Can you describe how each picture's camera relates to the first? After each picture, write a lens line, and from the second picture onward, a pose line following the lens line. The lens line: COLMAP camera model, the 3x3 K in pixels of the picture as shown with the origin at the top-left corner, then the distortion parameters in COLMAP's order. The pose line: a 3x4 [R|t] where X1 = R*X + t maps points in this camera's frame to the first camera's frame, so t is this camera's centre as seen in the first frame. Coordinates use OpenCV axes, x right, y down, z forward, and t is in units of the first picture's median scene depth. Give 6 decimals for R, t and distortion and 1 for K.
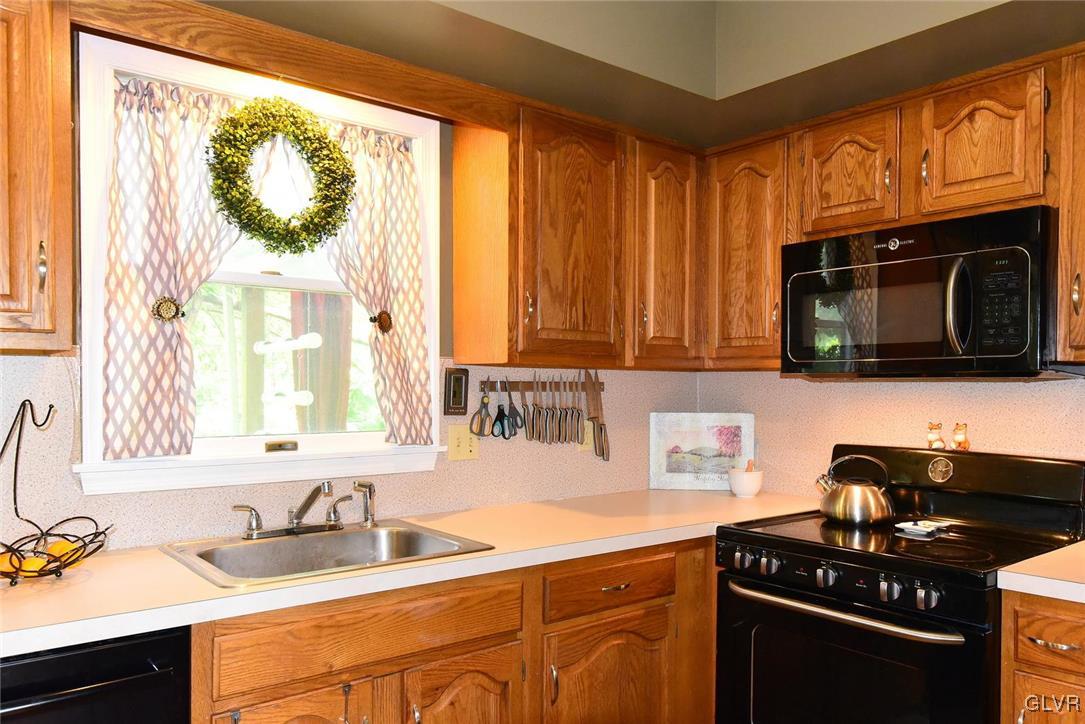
lens RADIAL K [[912.4, 0, 542.5], [0, 912.4, 362.0], [0, 0, 1]] dist [0.108284, 0.001097]
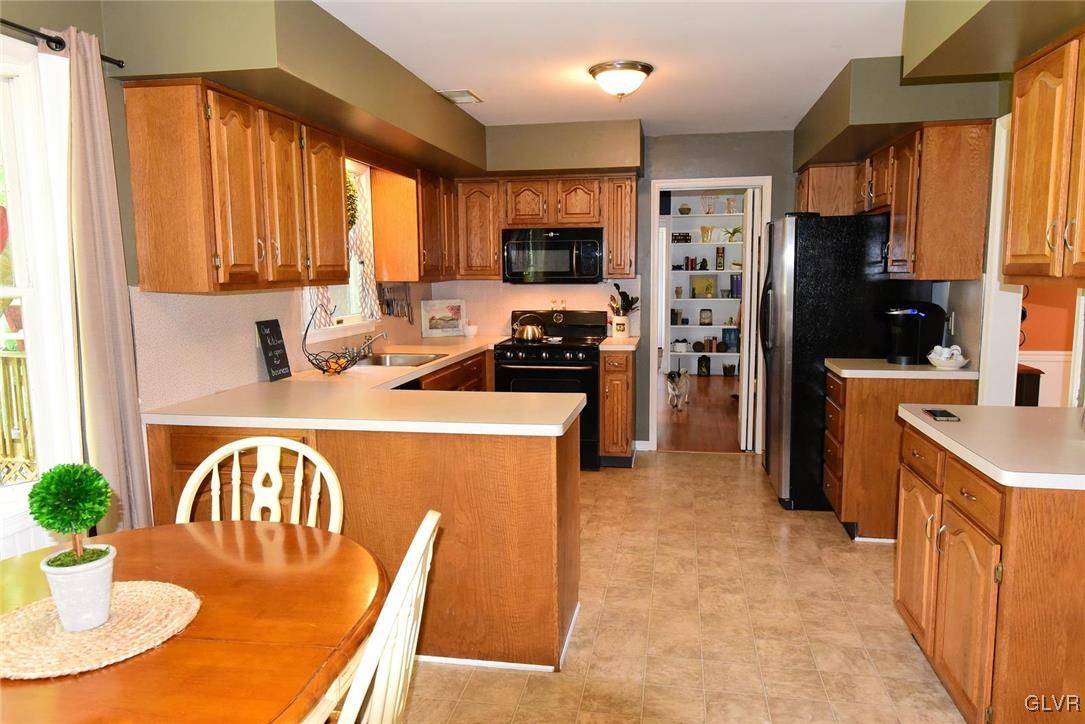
lens RADIAL K [[912.4, 0, 542.5], [0, 912.4, 362.0], [0, 0, 1]] dist [0.108284, 0.001097]
pose [[0.736166, -0.081416, 0.671886, -1.337670], [-0.003730, 0.992235, 0.124322, -0.081784], [-0.676791, -0.094028, 0.730146, -0.878055]]
